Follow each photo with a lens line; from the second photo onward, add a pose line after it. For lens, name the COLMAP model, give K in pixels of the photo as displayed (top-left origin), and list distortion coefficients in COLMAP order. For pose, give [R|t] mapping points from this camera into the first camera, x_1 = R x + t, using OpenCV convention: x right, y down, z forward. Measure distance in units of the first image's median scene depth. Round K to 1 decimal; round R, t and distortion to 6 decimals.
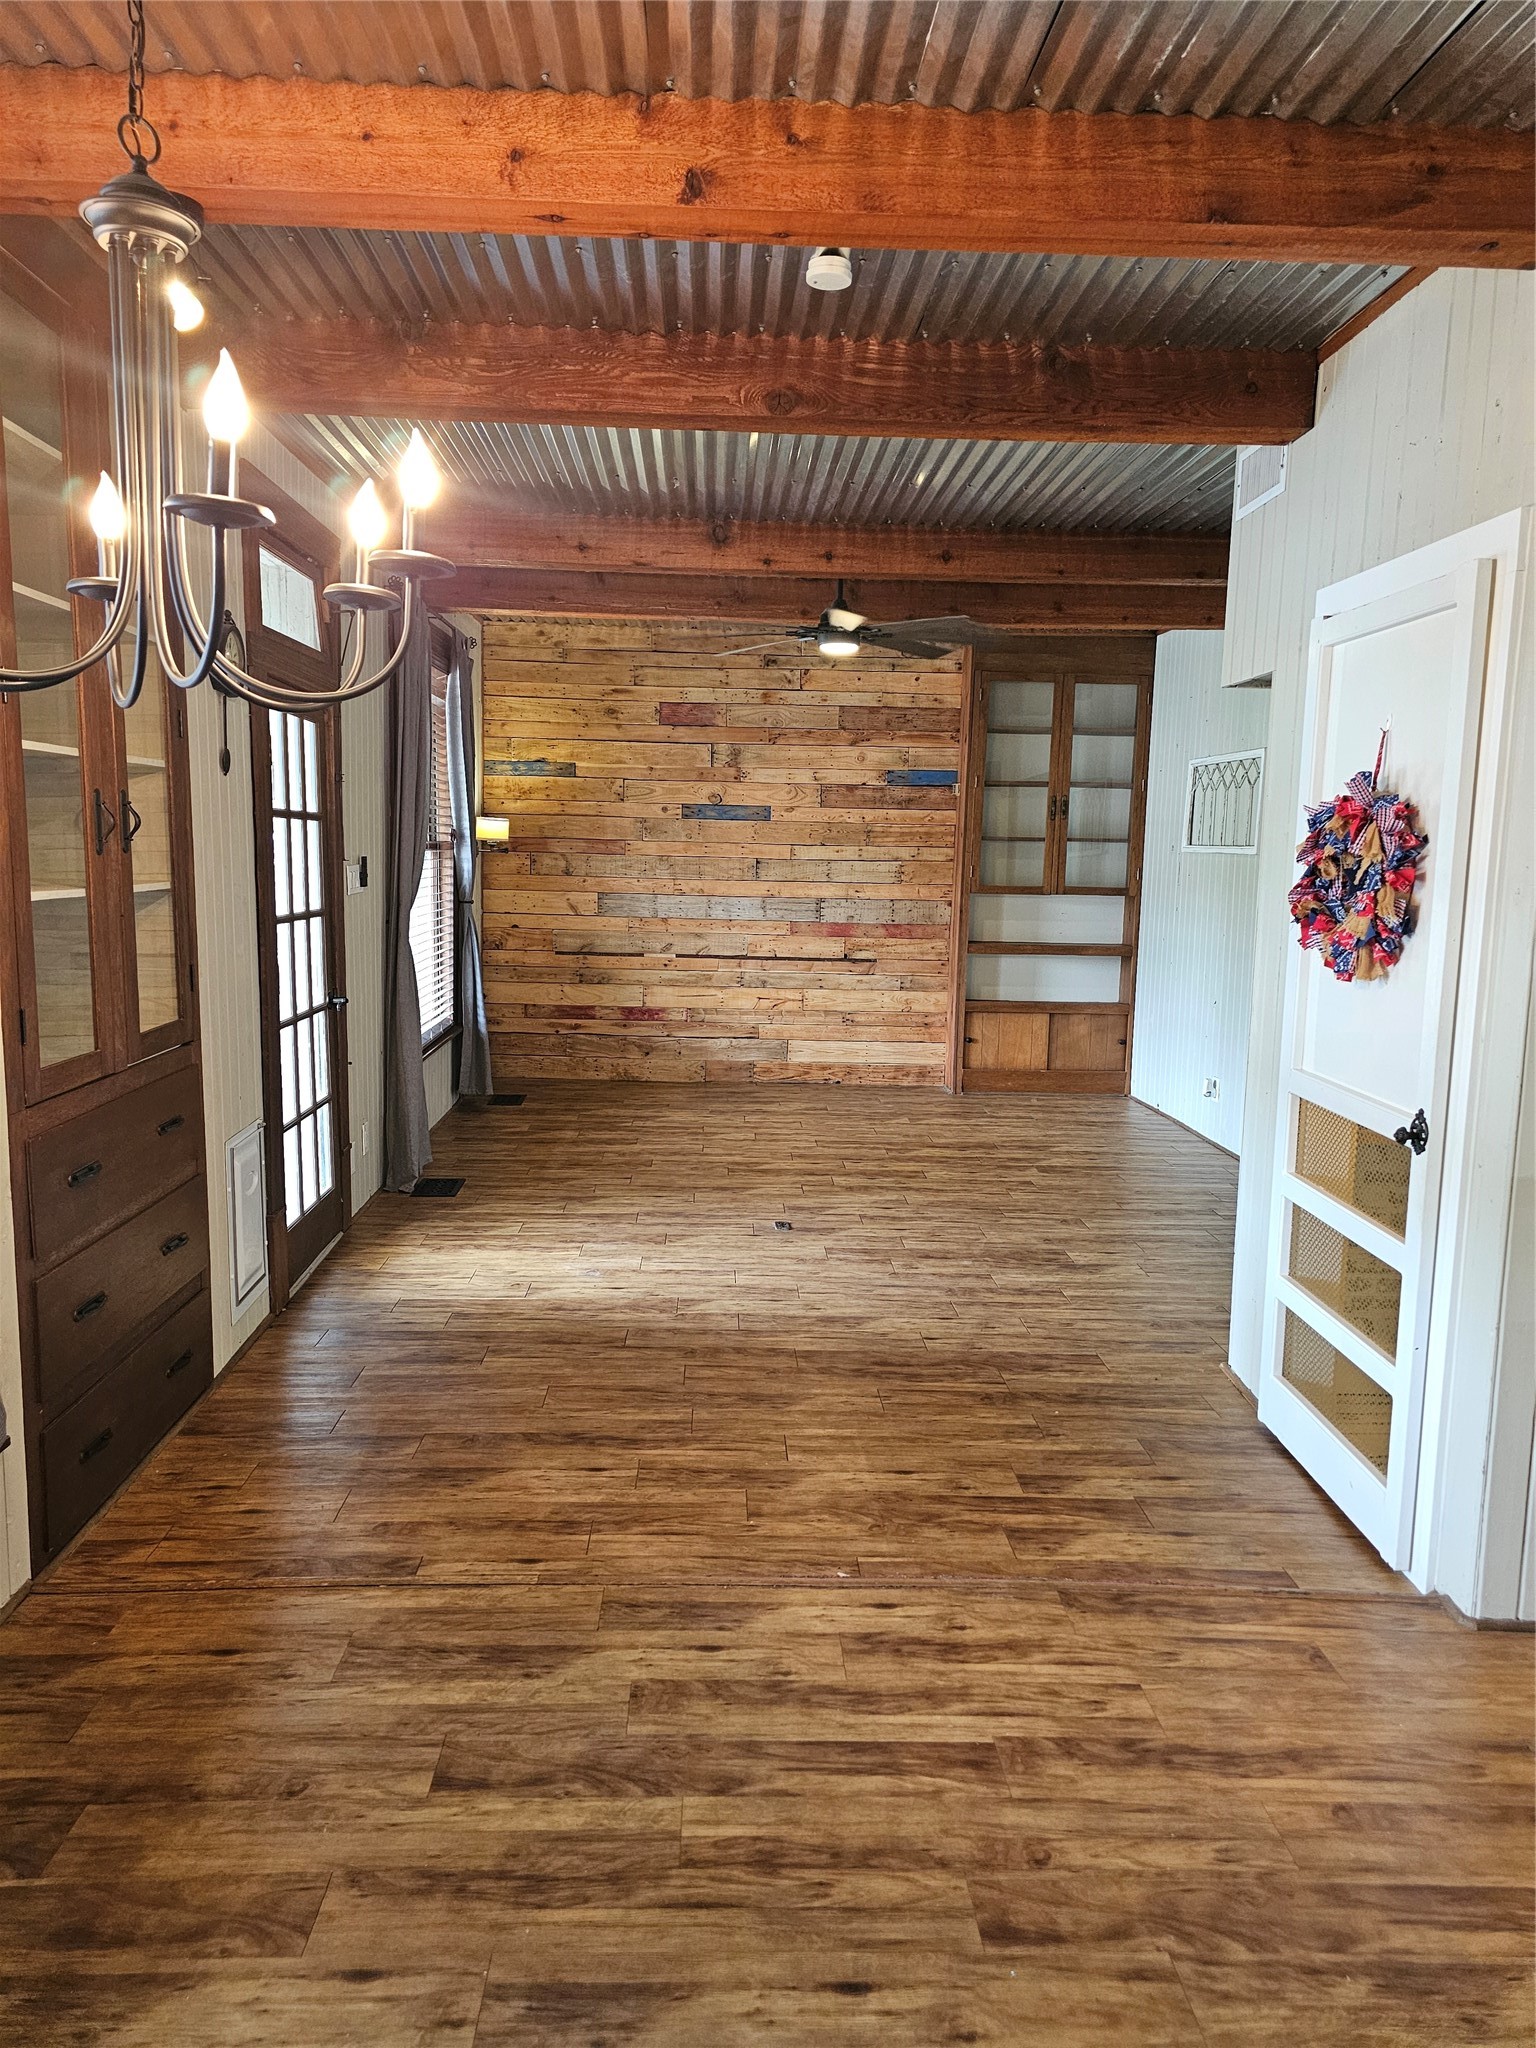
lens RADIAL K [[1384.7, 0, 761.4], [0, 1384.7, 1028.3], [0, 0, 1]] dist [0.032064, -0.016413]
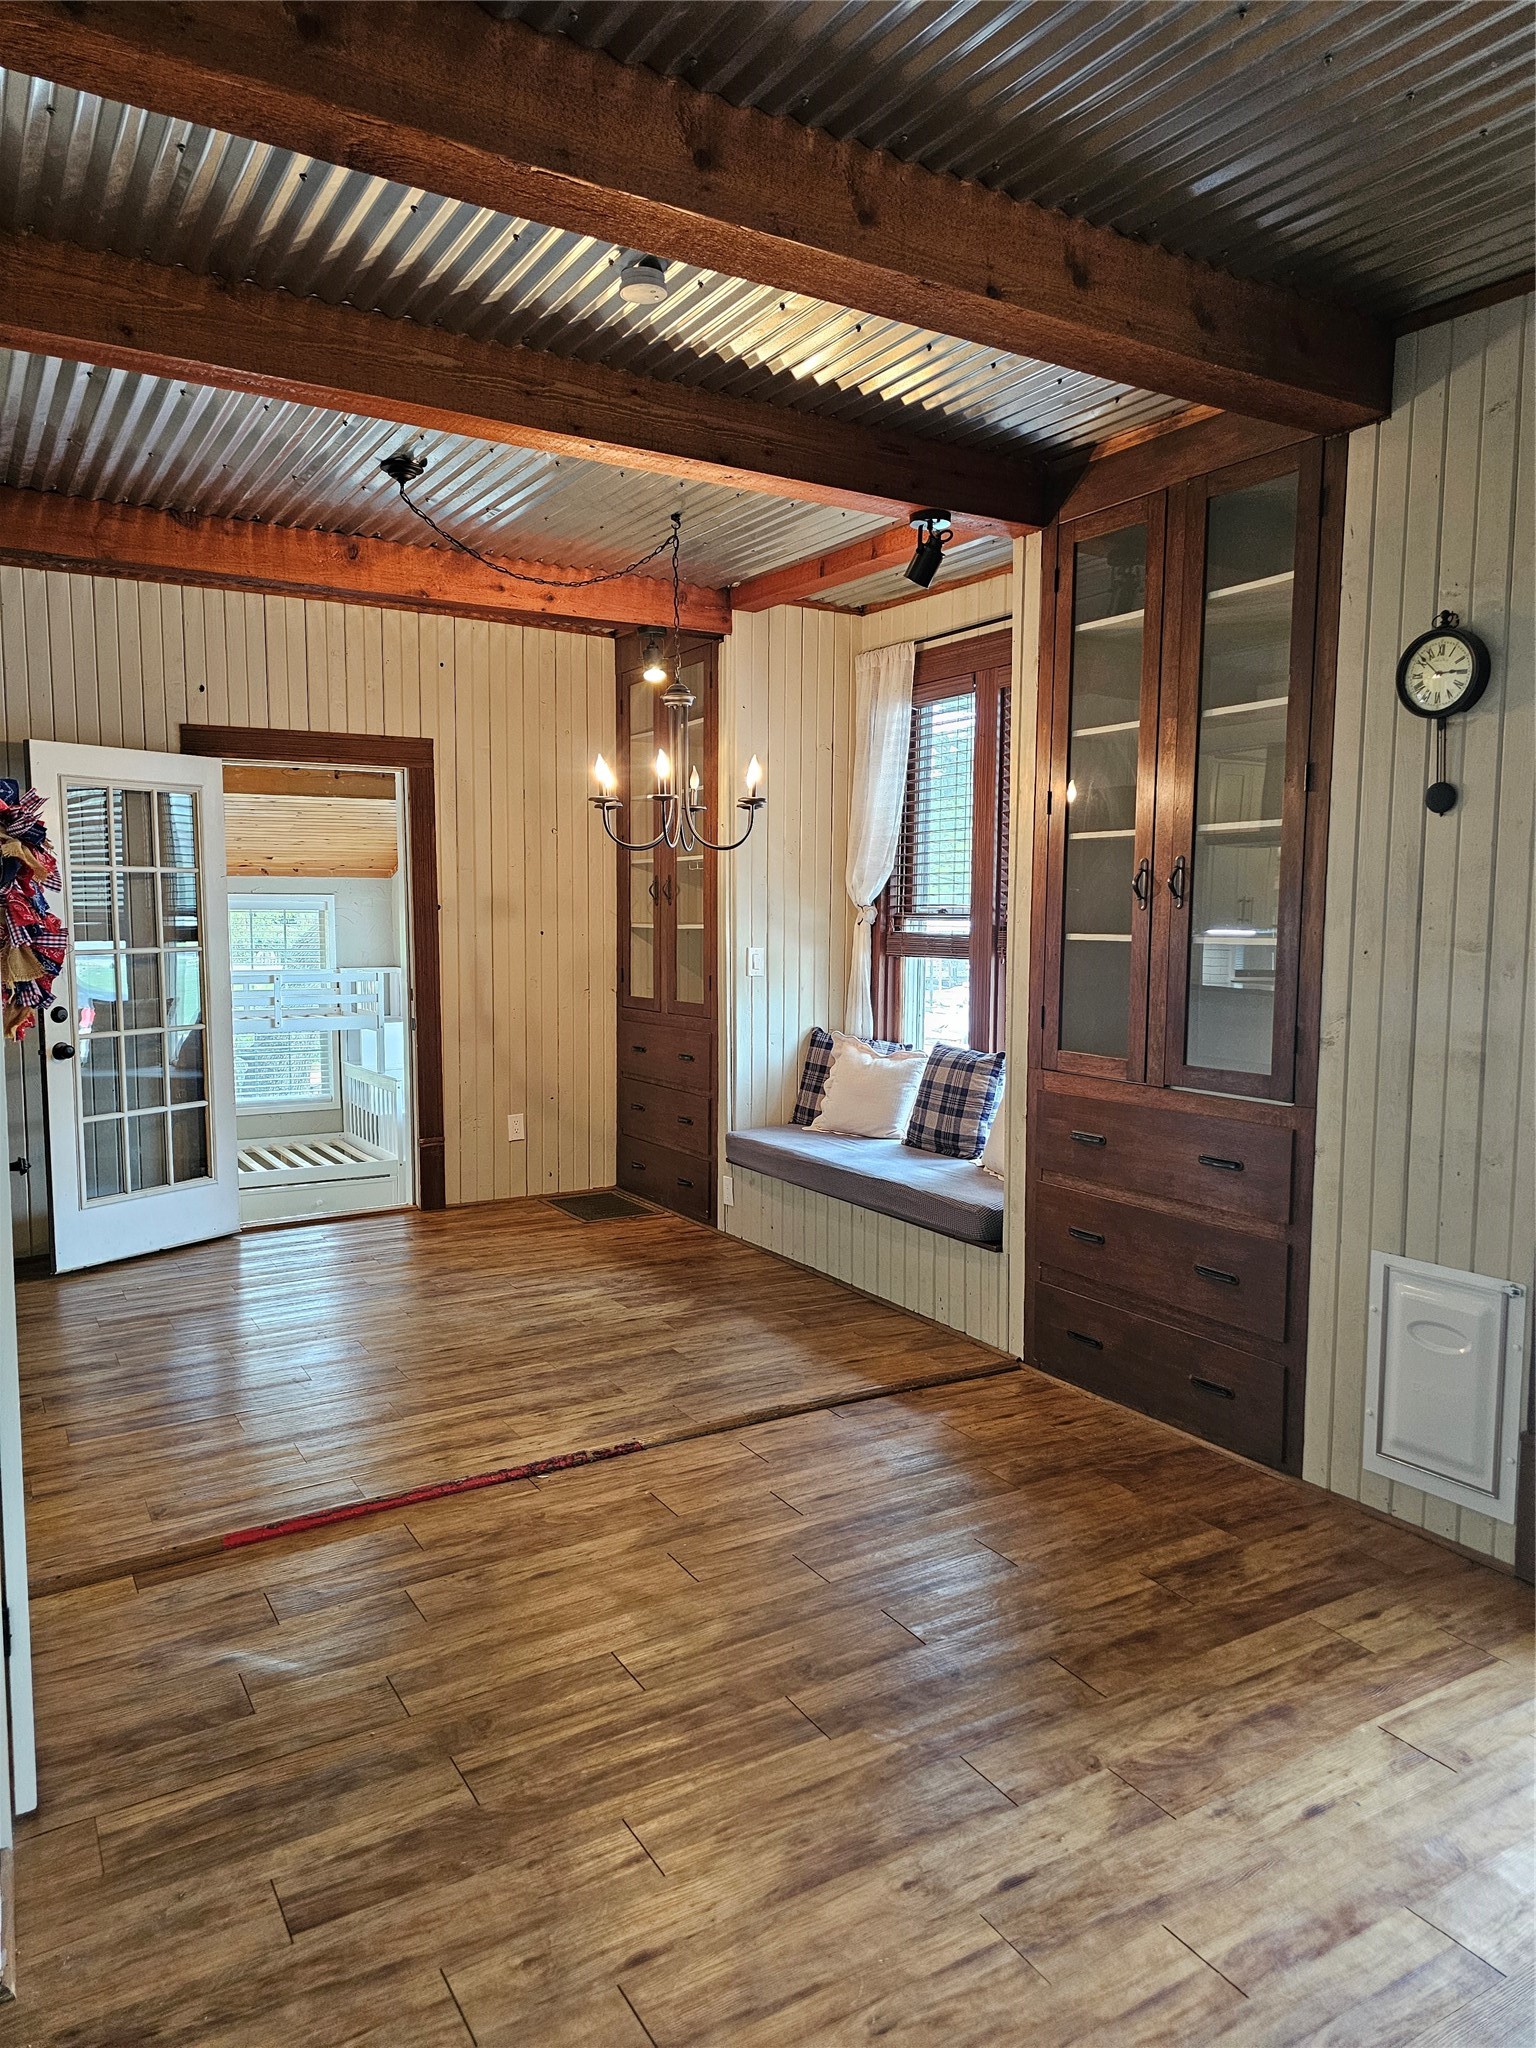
lens RADIAL K [[1384.7, 0, 767.7], [0, 1384.7, 1022.1], [0, 0, 1]] dist [0.032064, -0.016413]
pose [[-0.876492, 0.022194, -0.480904, 0.502811], [-0.081528, 0.977665, 0.193711, -0.274463], [0.474463, 0.208993, -0.855107, 2.215887]]
